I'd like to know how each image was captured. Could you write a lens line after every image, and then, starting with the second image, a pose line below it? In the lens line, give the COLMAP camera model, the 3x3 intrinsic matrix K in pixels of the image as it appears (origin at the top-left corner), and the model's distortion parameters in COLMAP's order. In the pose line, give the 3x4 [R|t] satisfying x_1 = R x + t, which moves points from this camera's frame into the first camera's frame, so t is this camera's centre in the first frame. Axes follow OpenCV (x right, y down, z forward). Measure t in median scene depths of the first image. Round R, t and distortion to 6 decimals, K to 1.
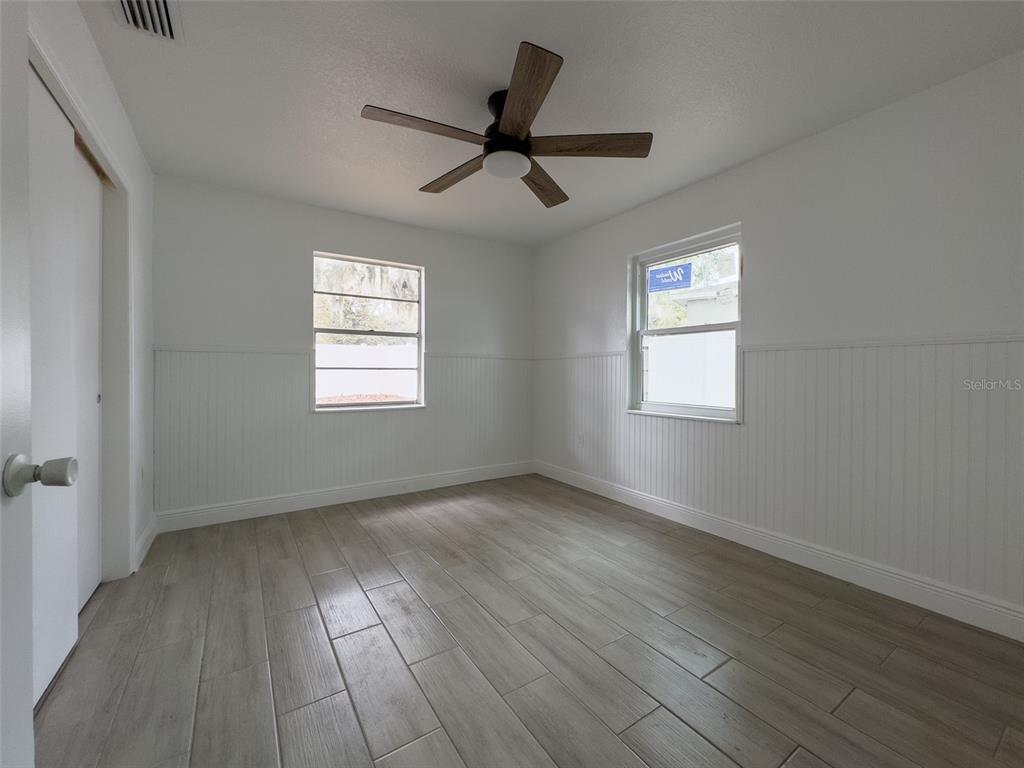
lens RADIAL K [[416.8, 0, 507.5], [0, 416.8, 377.0], [0, 0, 1]] dist [-0.002040, -0.000230]
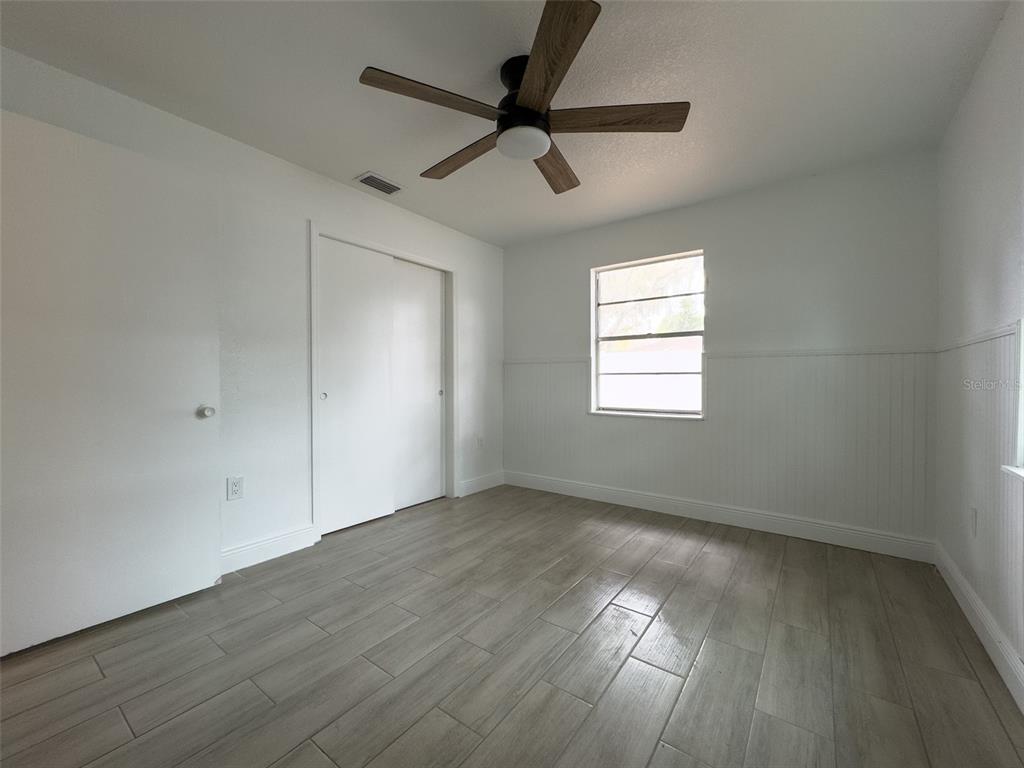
lens RADIAL K [[416.8, 0, 508.5], [0, 416.8, 382.7], [0, 0, 1]] dist [-0.002040, -0.000230]
pose [[0.352005, 0.007507, -0.935968, 0.516892], [-0.009643, 0.999944, 0.004393, -0.000476], [0.935948, 0.007479, 0.352058, 0.414373]]
